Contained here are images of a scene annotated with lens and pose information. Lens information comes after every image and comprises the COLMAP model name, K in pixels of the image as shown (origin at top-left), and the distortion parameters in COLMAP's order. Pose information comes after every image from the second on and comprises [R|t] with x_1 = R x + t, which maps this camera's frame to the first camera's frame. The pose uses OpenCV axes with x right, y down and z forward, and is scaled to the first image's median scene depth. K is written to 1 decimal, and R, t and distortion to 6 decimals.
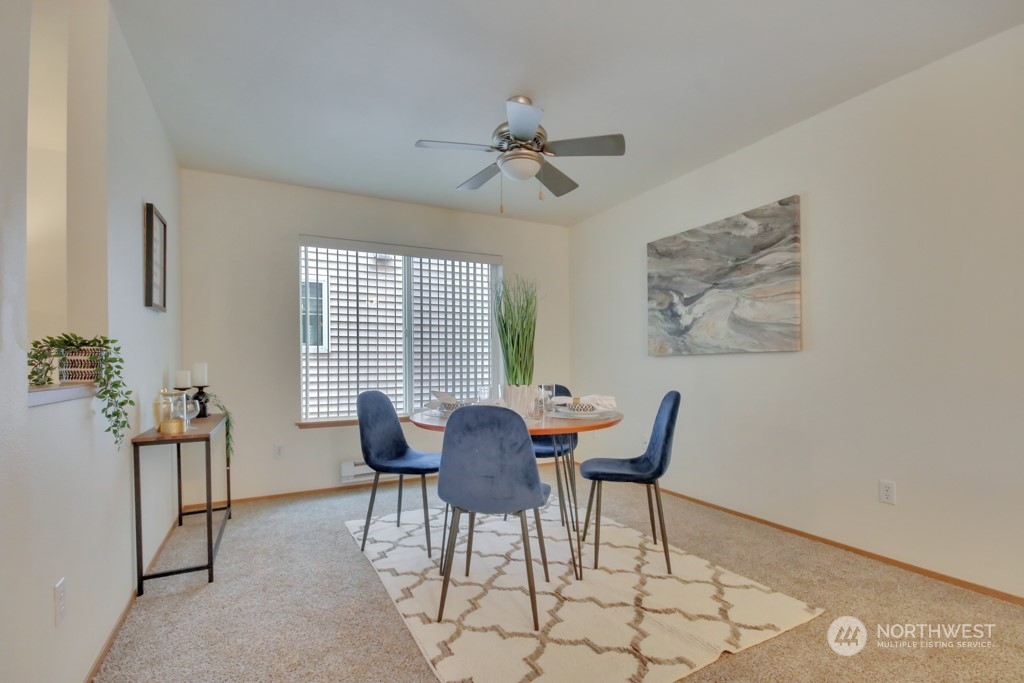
lens RADIAL K [[490.0, 0, 514.3], [0, 490.0, 365.0], [0, 0, 1]] dist [-0.002860, -0.000044]
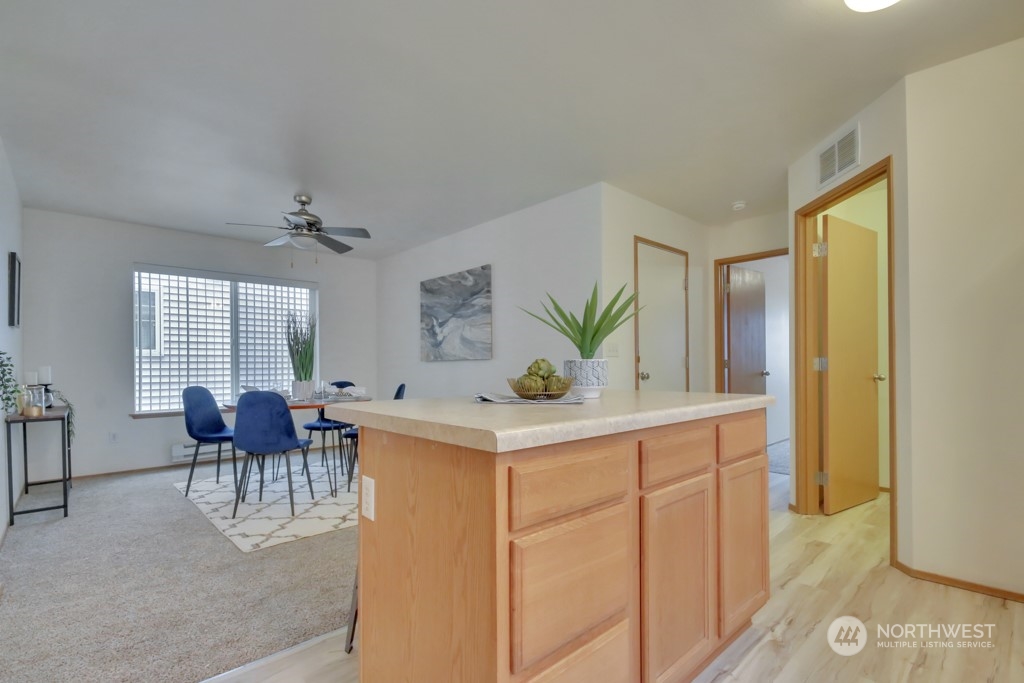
lens RADIAL K [[467.4, 0, 501.8], [0, 467.4, 364.4], [0, 0, 1]] dist [0.013509, -0.012294]
pose [[0.965711, 0.001081, 0.259617, 0.191564], [0.000196, 0.999988, -0.004895, -0.002718], [-0.259619, 0.004778, 0.965699, -0.484526]]
